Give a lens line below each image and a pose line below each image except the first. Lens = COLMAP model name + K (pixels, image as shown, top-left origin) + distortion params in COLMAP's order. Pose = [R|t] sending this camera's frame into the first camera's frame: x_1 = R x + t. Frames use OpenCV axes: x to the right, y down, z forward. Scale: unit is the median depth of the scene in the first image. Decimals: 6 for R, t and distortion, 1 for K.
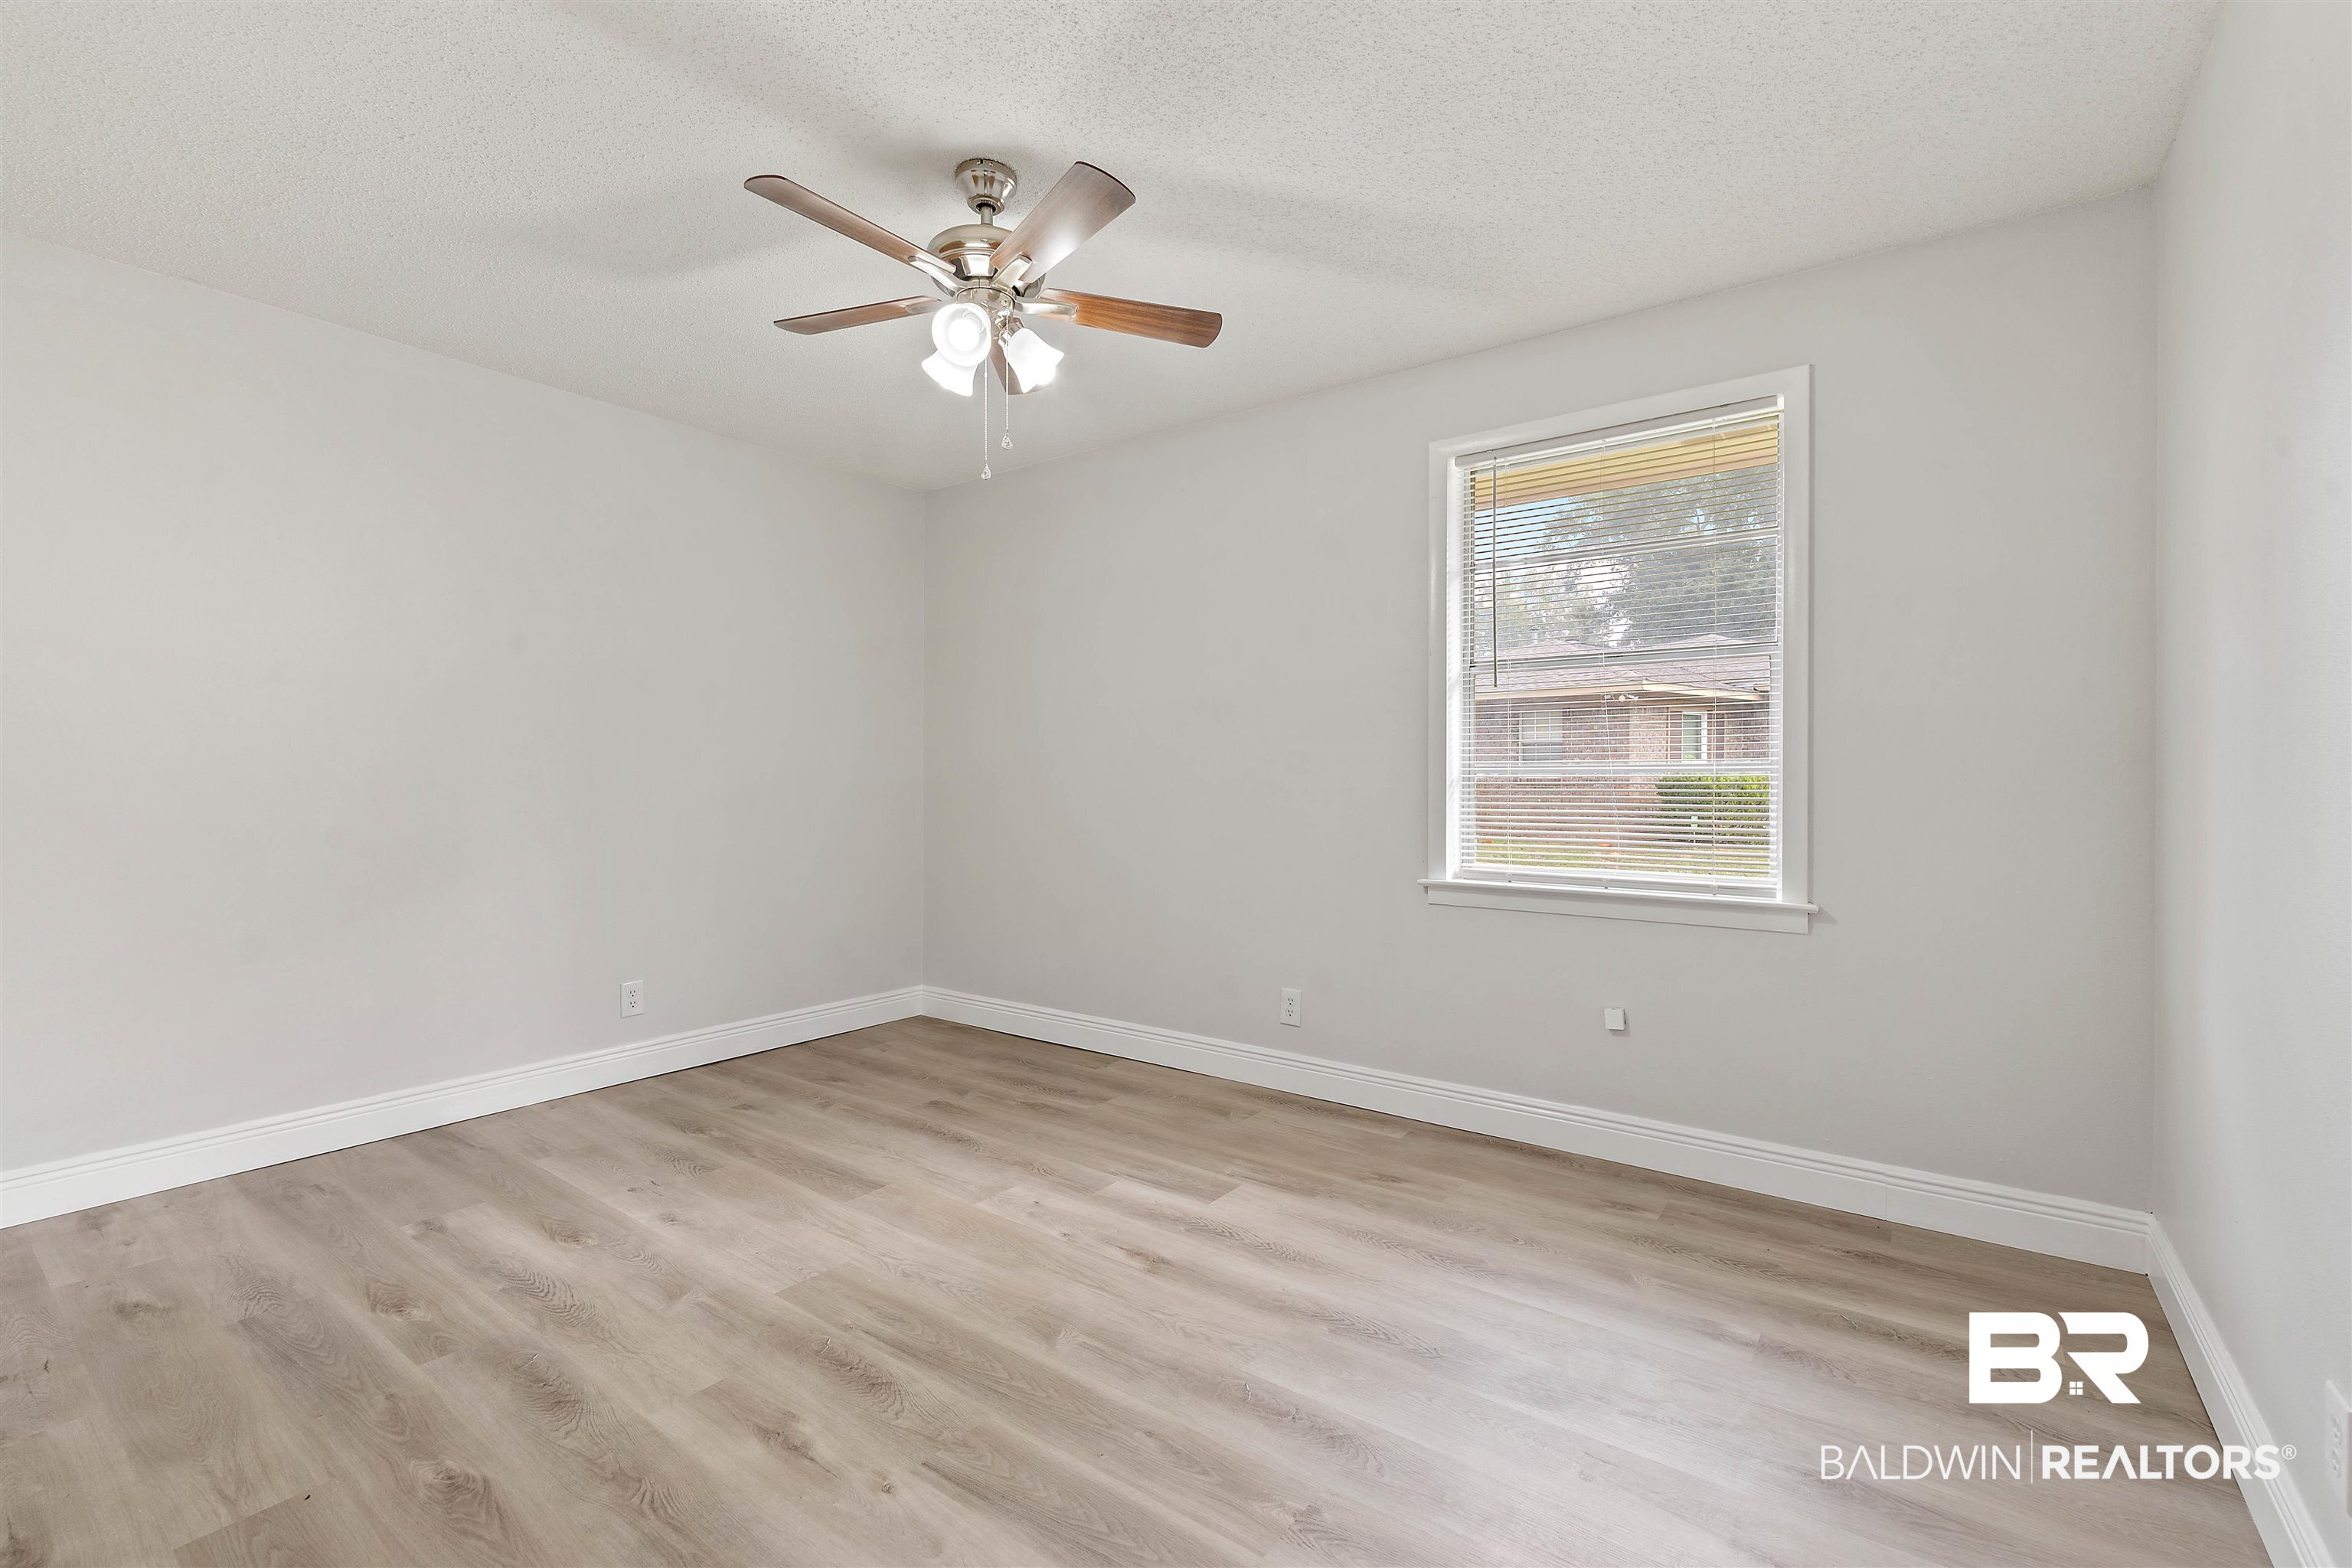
lens RADIAL K [[1024.3, 0, 1199.1], [0, 1024.3, 777.6], [0, 0, 1]] dist [-0.000844, -0.000422]
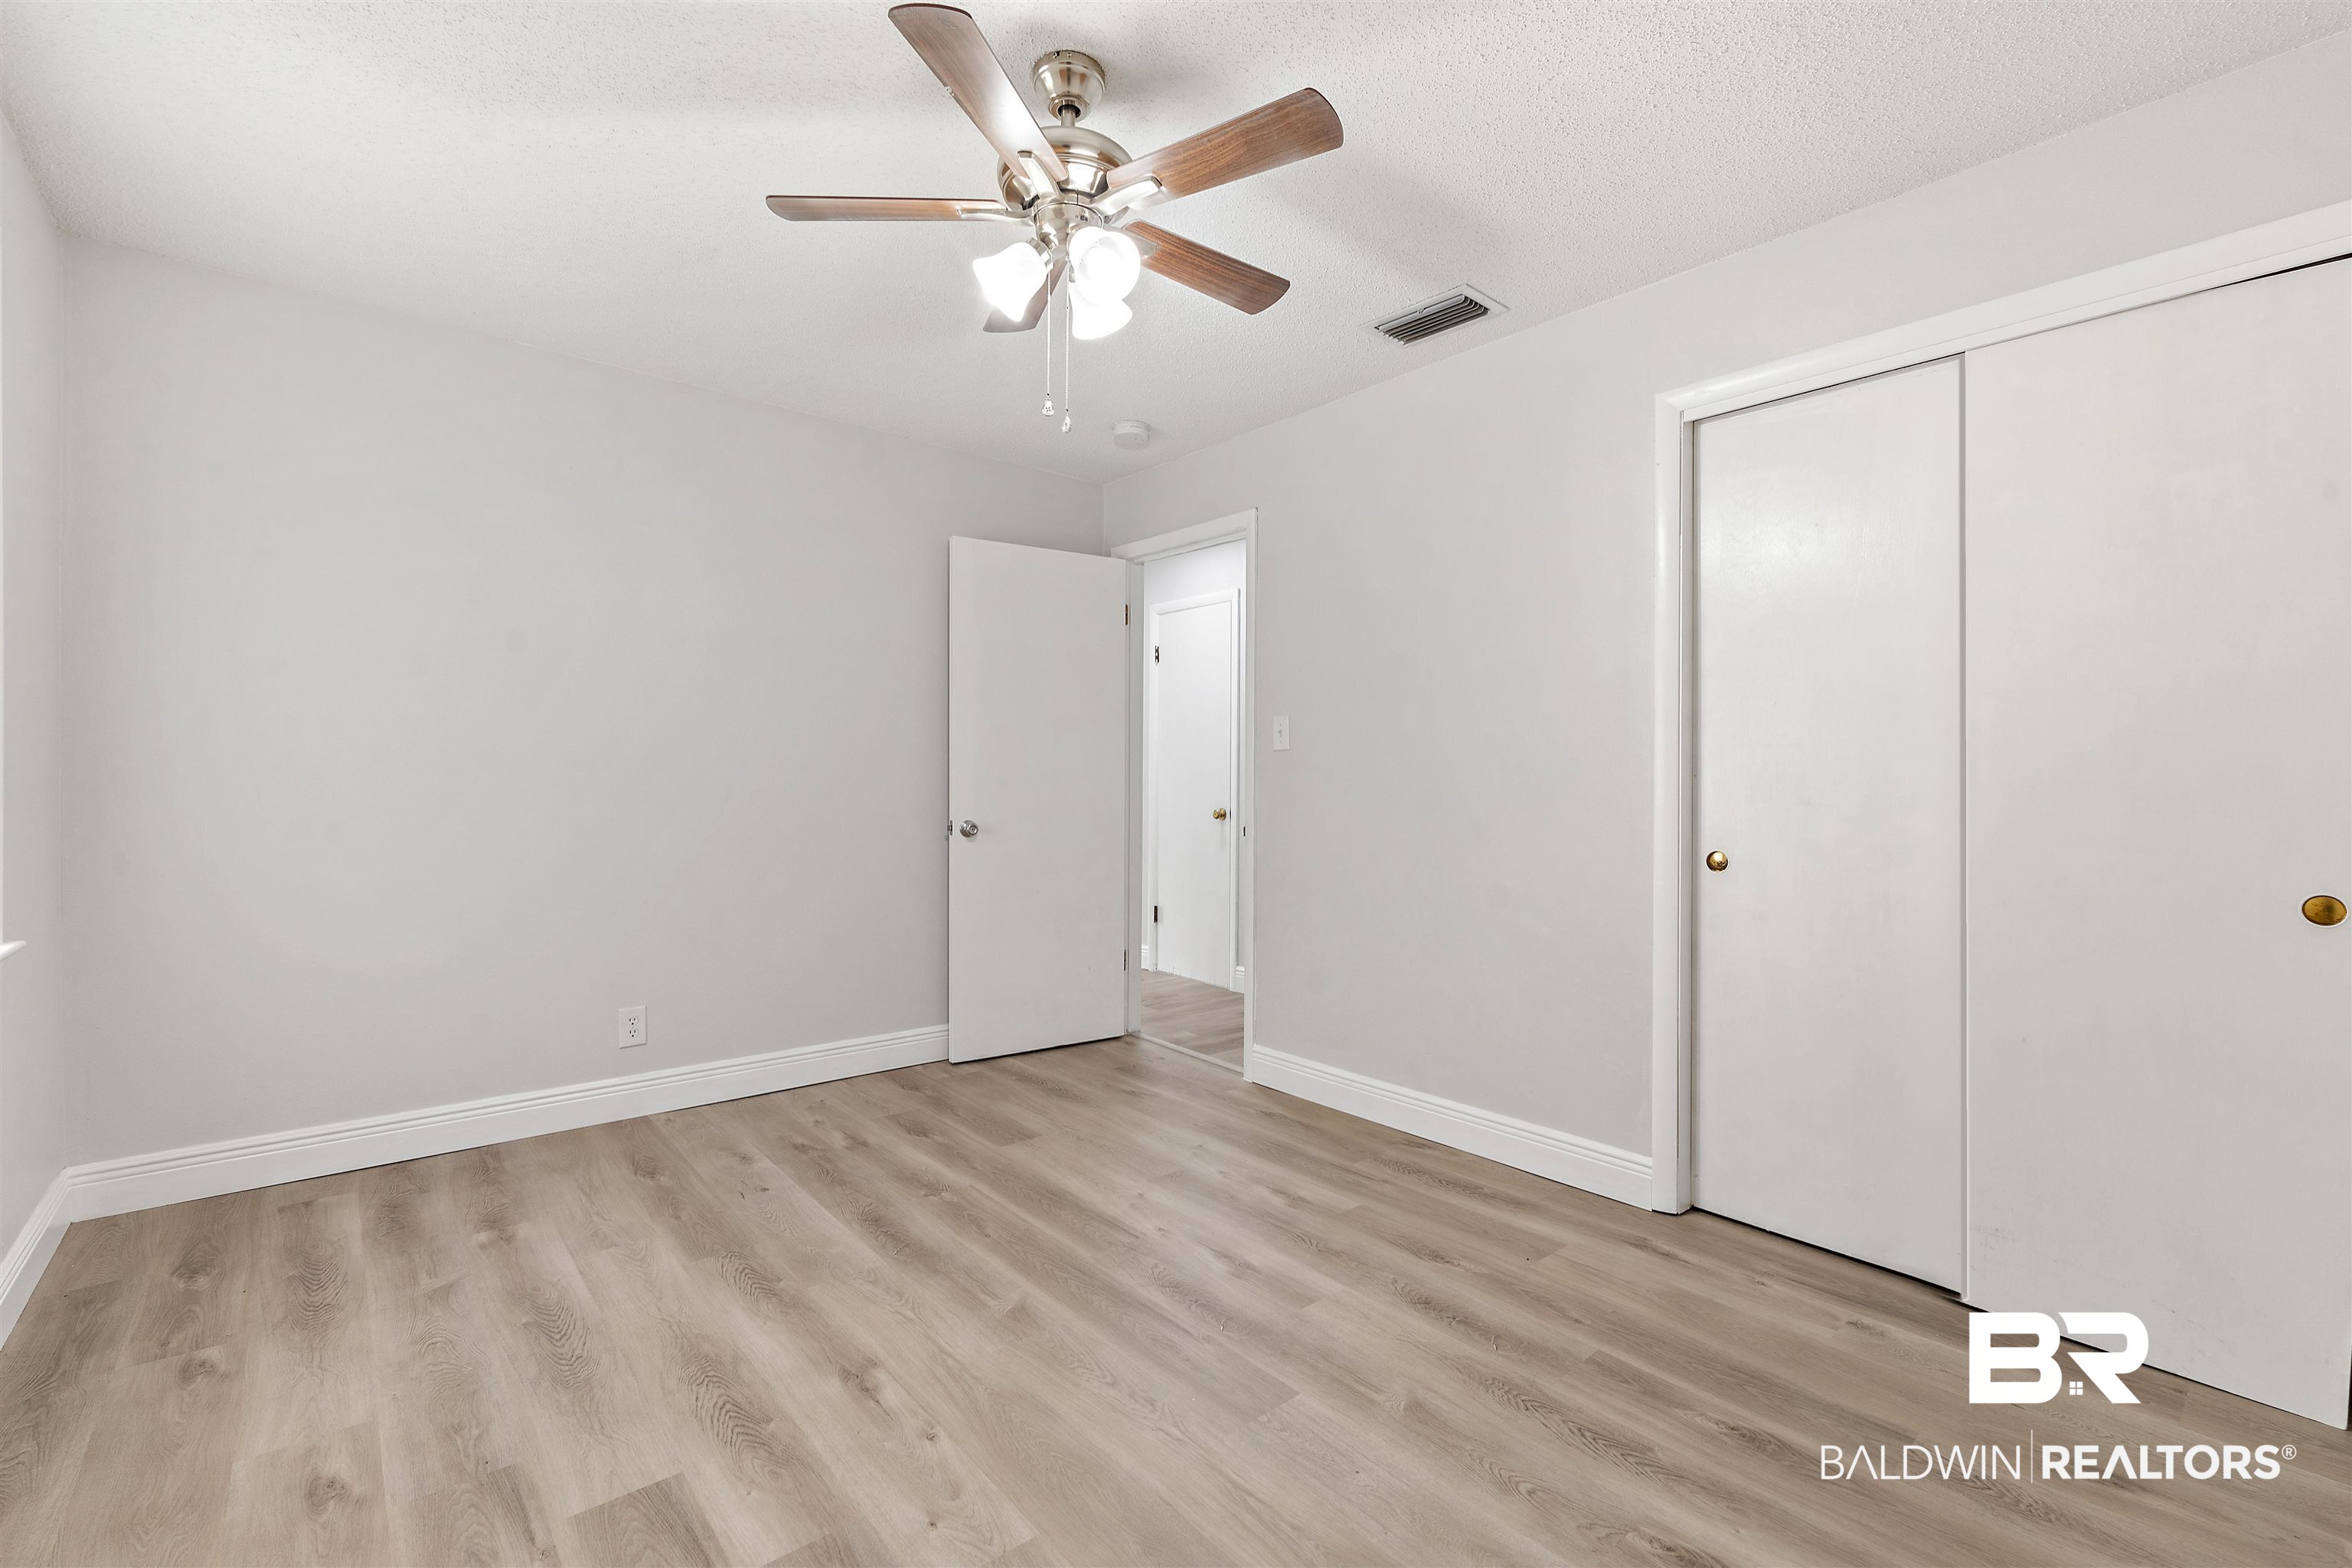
lens RADIAL K [[1024.3, 0, 1199.1], [0, 1024.3, 777.6], [0, 0, 1]] dist [-0.000844, -0.000422]
pose [[-0.974158, -0.008631, 0.225704, -0.523430], [-0.007959, 0.999961, 0.003884, -0.010314], [-0.225728, 0.001987, -0.974188, 1.854795]]
